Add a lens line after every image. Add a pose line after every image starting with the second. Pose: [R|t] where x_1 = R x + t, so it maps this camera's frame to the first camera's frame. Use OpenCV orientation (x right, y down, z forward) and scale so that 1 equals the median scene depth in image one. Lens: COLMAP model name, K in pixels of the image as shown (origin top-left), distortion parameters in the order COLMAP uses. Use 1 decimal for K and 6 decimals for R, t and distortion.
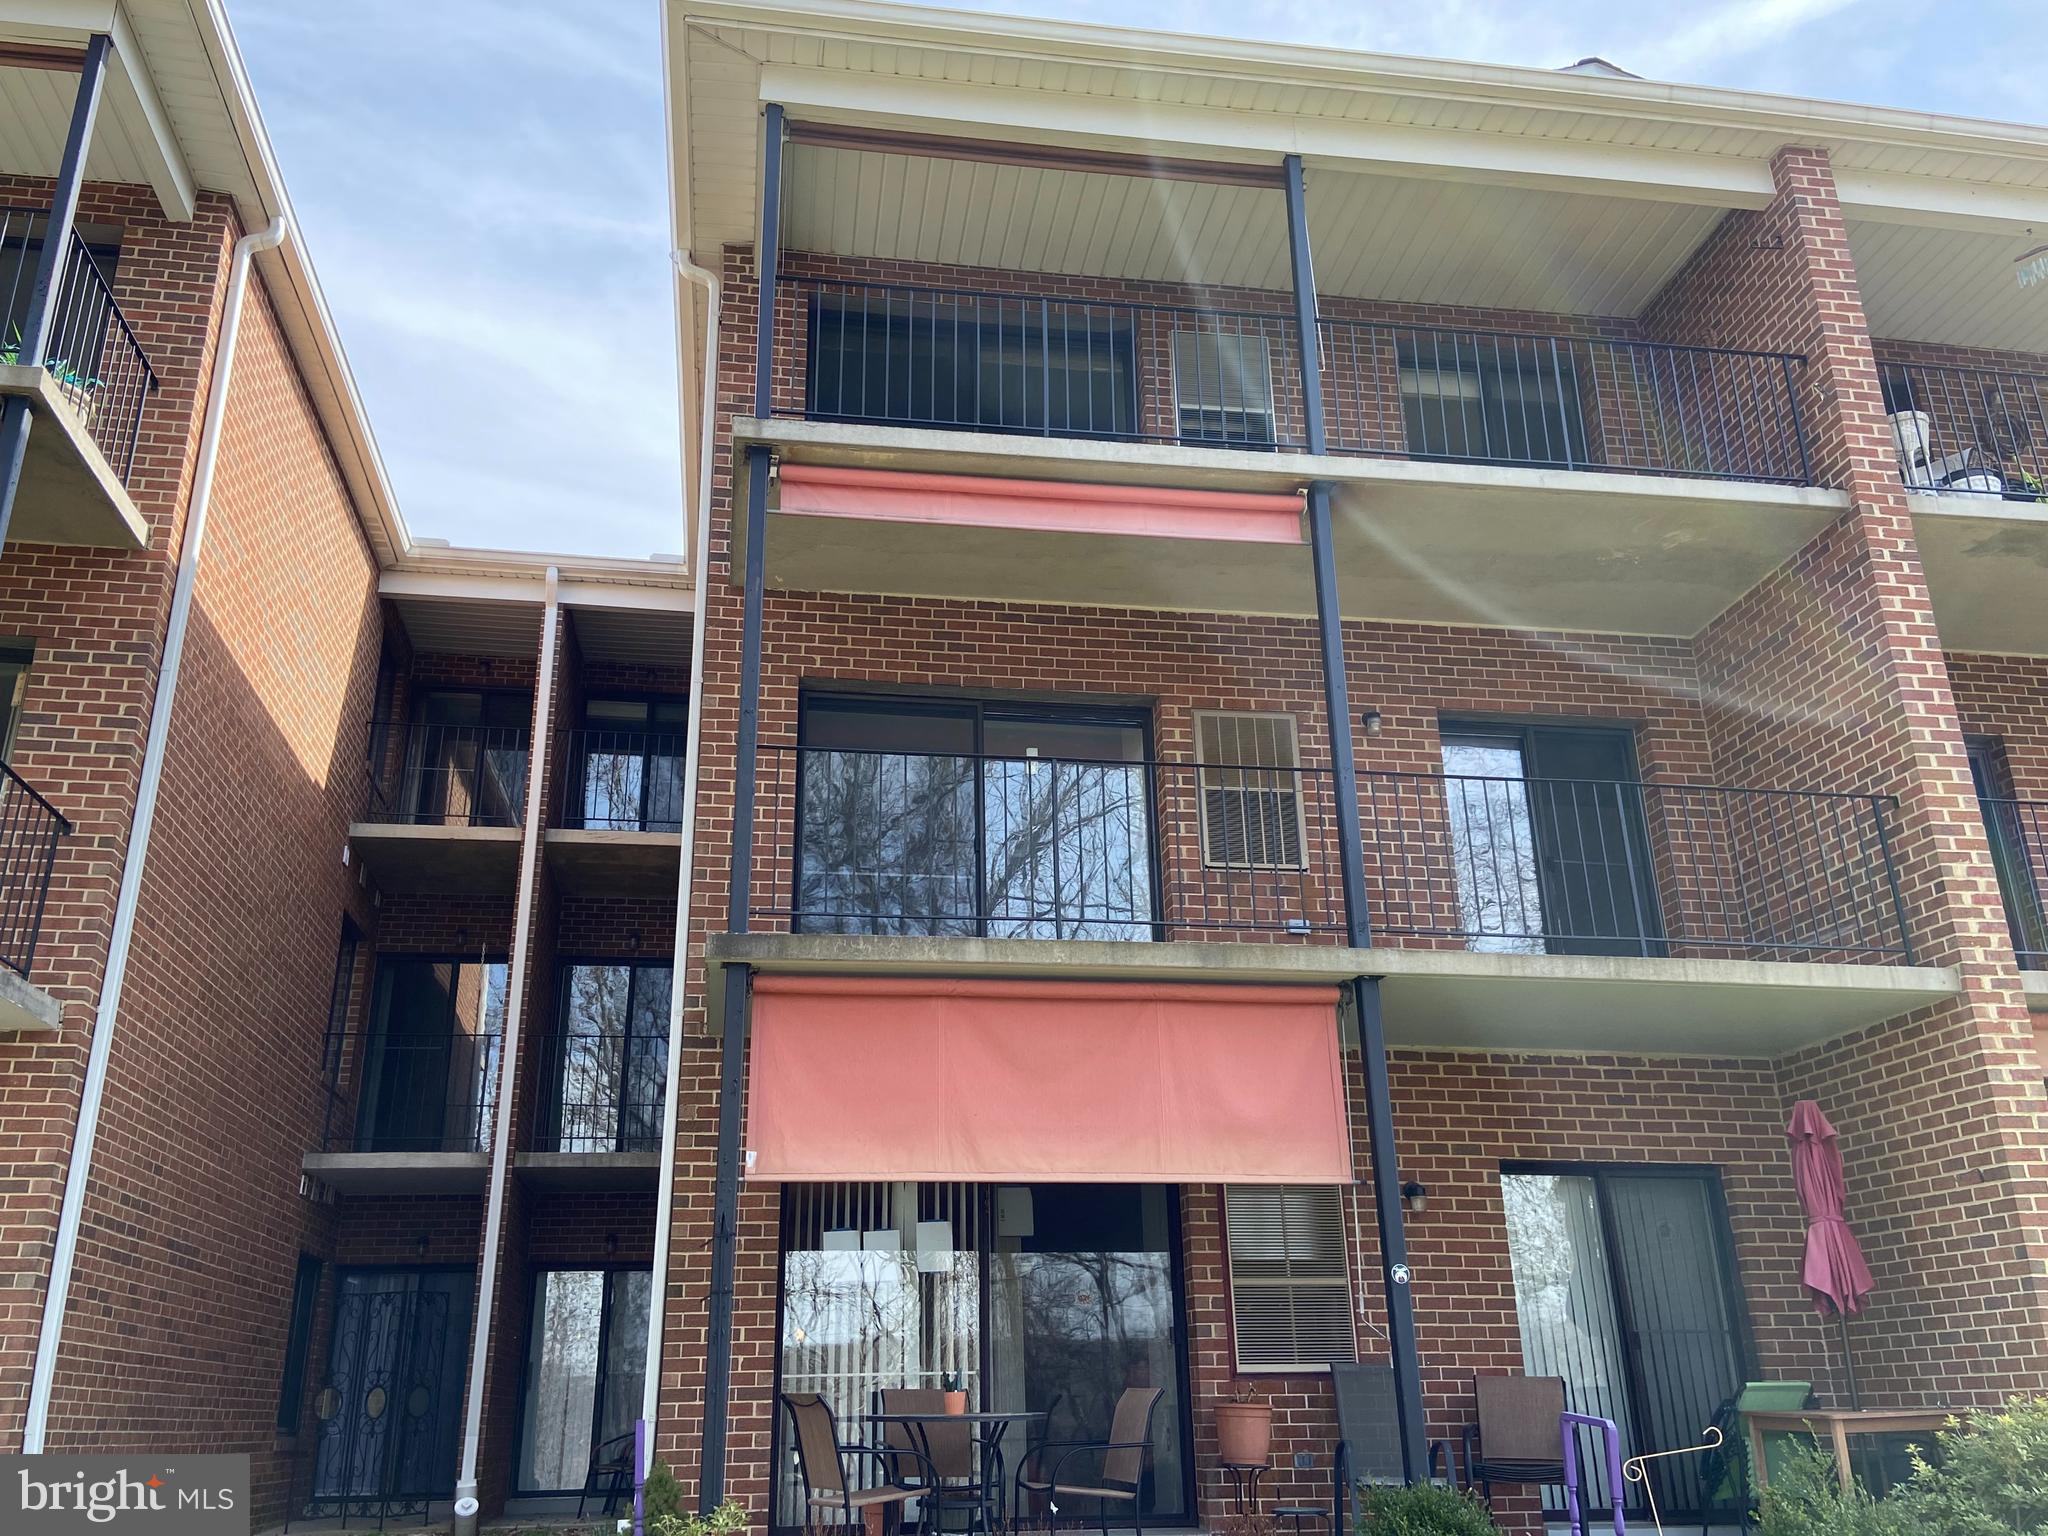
lens RADIAL K [[1697.5, 0, 1020.8], [0, 1697.5, 733.6], [0, 0, 1]] dist [0.135517, -0.171424]
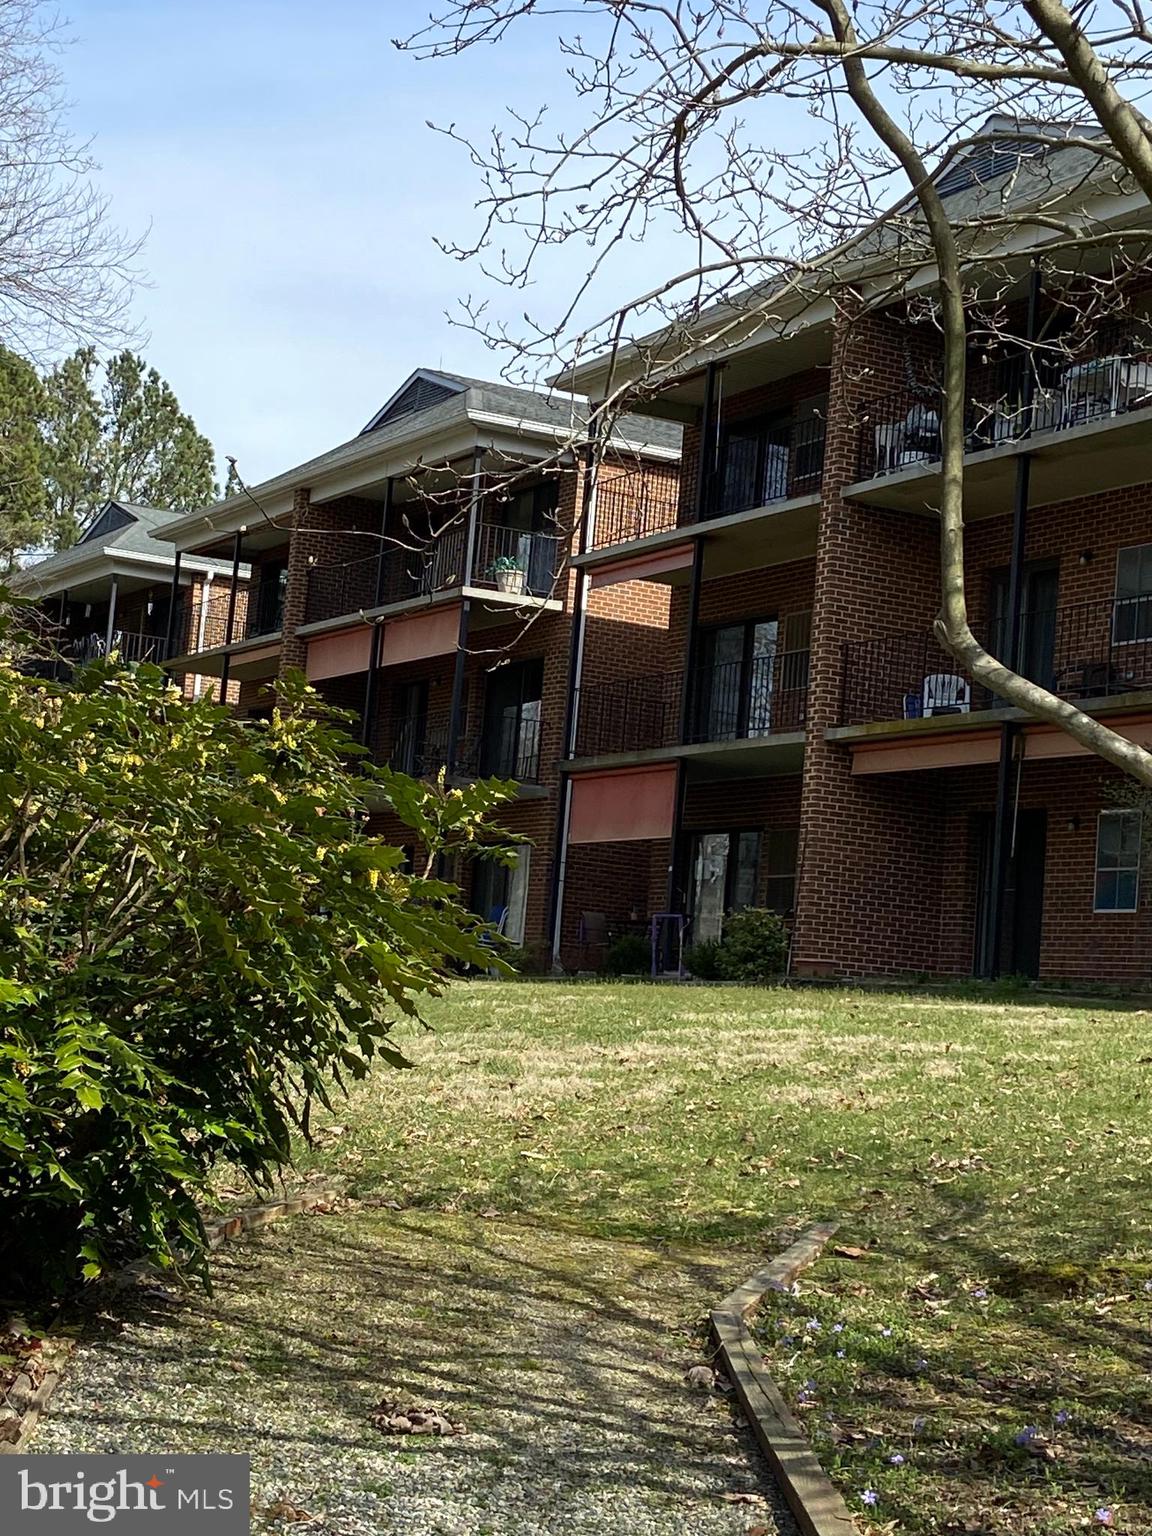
lens RADIAL K [[2696.2, 0, 576.0], [0, 2696.2, 768.0], [0, 0, 1]] dist [-0.397743, -0.009473]
pose [[0.326693, -0.055418, -0.943504, 3.627786], [0.270288, 0.962065, 0.037080, -0.027789], [0.905658, -0.267132, 0.329279, -0.408918]]
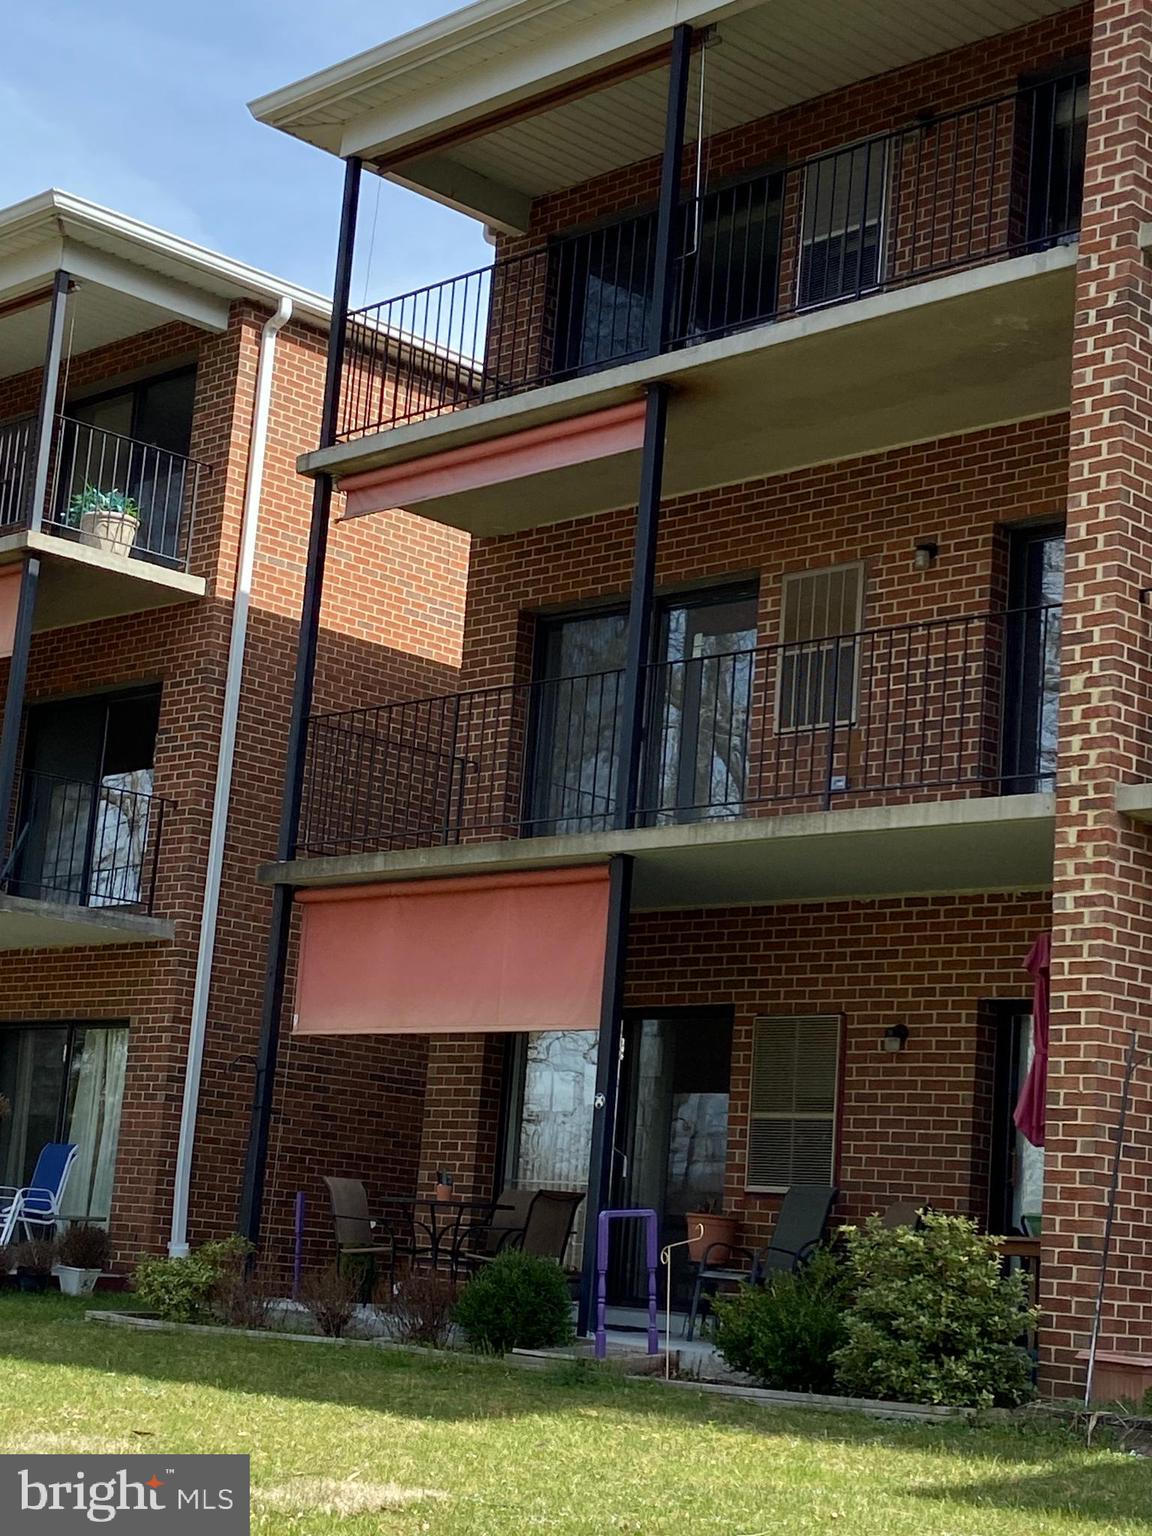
lens RADIAL K [[2628.5, 0, 576.0], [0, 2628.5, 768.0], [0, 0, 1]] dist [0.066345, 0.131756]
pose [[0.571889, -0.094451, -0.814876, 1.520507], [0.220685, 0.974443, 0.041932, 0.005613], [0.790089, -0.203812, 0.578117, -0.021972]]
